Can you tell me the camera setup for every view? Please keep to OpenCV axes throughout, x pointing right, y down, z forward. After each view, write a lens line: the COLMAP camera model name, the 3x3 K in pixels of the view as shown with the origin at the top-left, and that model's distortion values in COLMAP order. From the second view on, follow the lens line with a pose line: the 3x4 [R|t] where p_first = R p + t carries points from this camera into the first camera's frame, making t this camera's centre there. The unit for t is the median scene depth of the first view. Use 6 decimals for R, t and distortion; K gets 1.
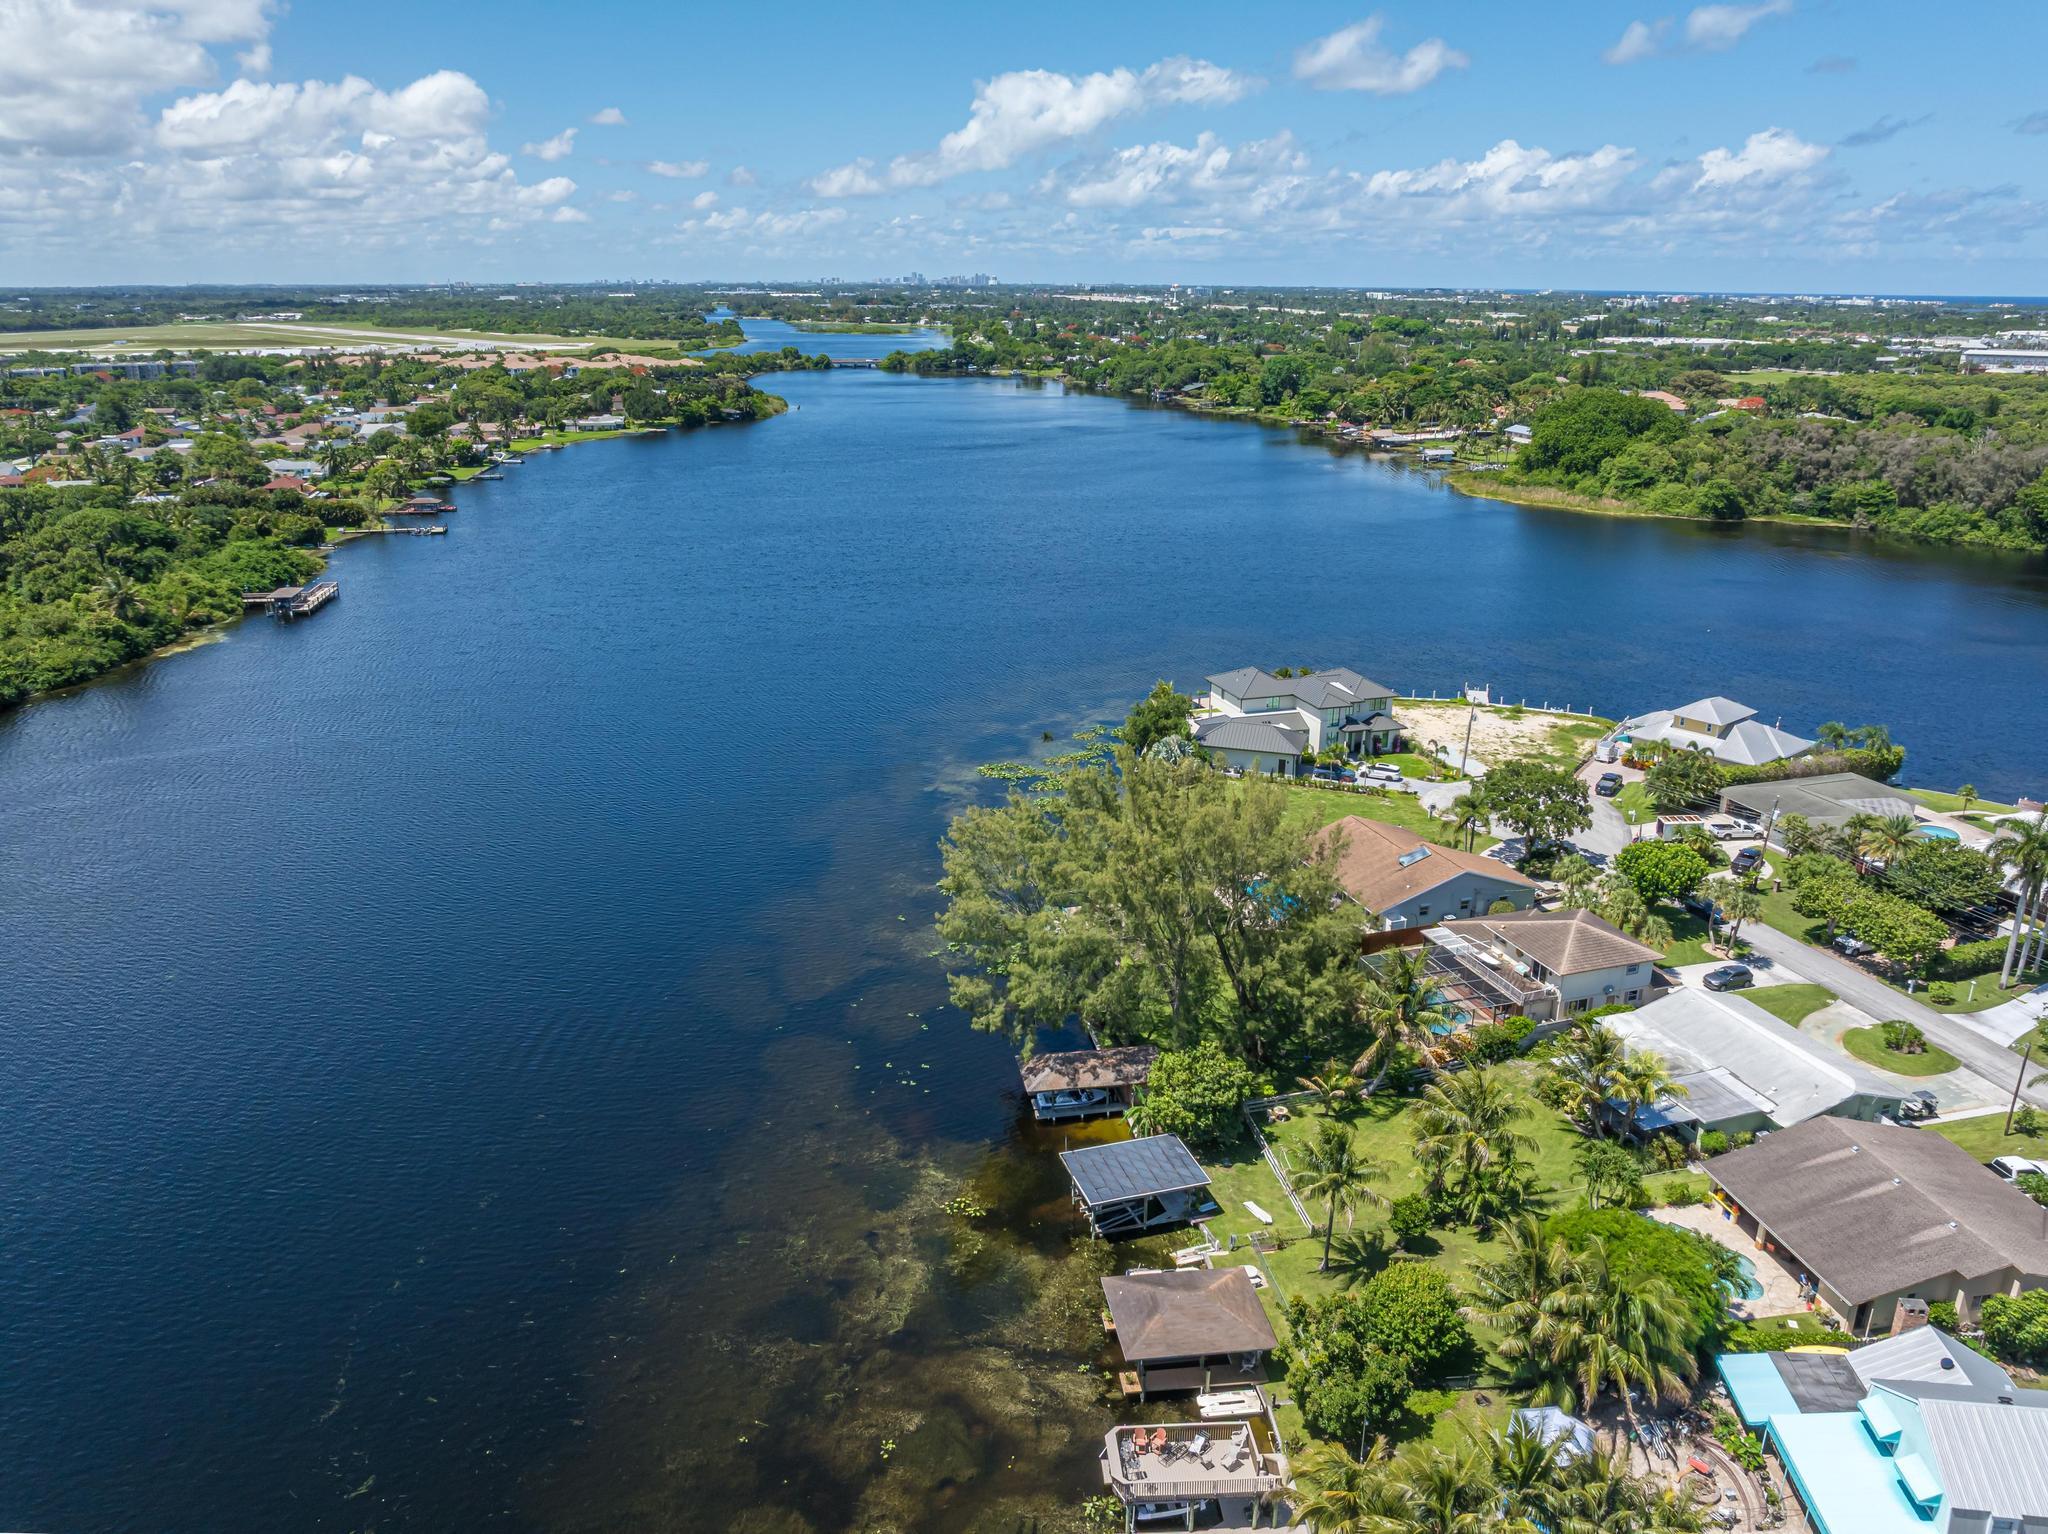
lens RADIAL K [[1402.5, 0, 1028.1], [0, 1402.5, 836.0], [0, 0, 1]] dist [-0.028485, 0.004917]
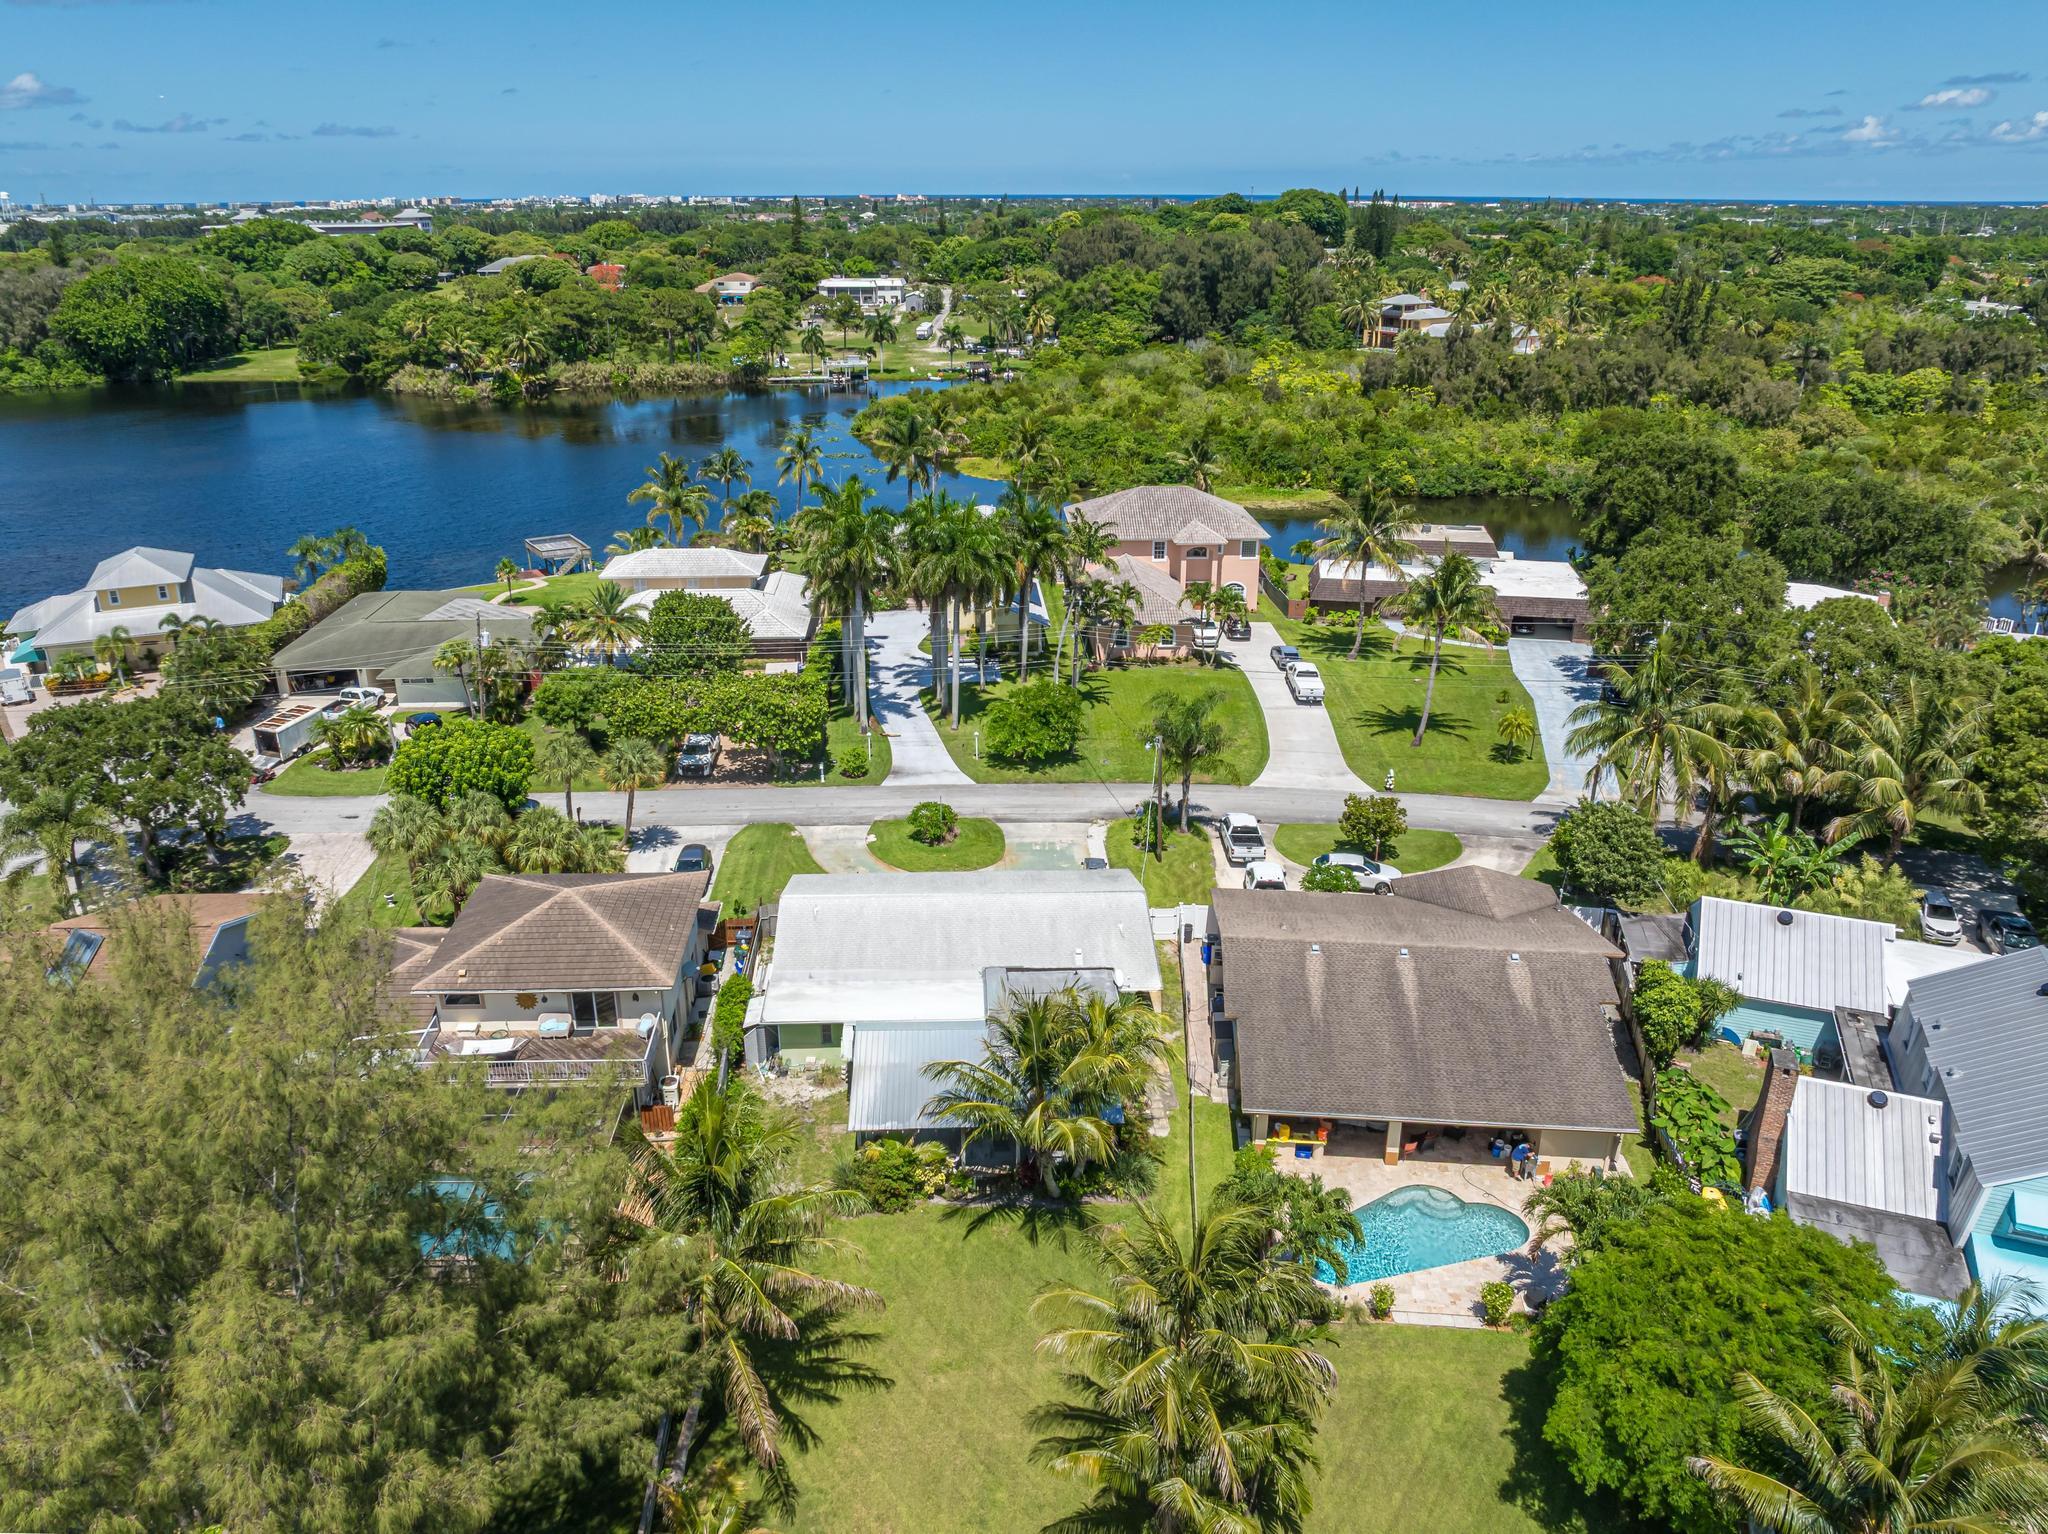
lens RADIAL K [[1402.5, 0, 1028.1], [0, 1402.5, 836.0], [0, 0, 1]] dist [-0.028485, 0.004917]
pose [[0.284900, -0.414882, 0.864121, 0.000377], [0.345876, 0.885243, 0.310988, -0.041348], [-0.893981, 0.210278, 0.395704, 0.436396]]
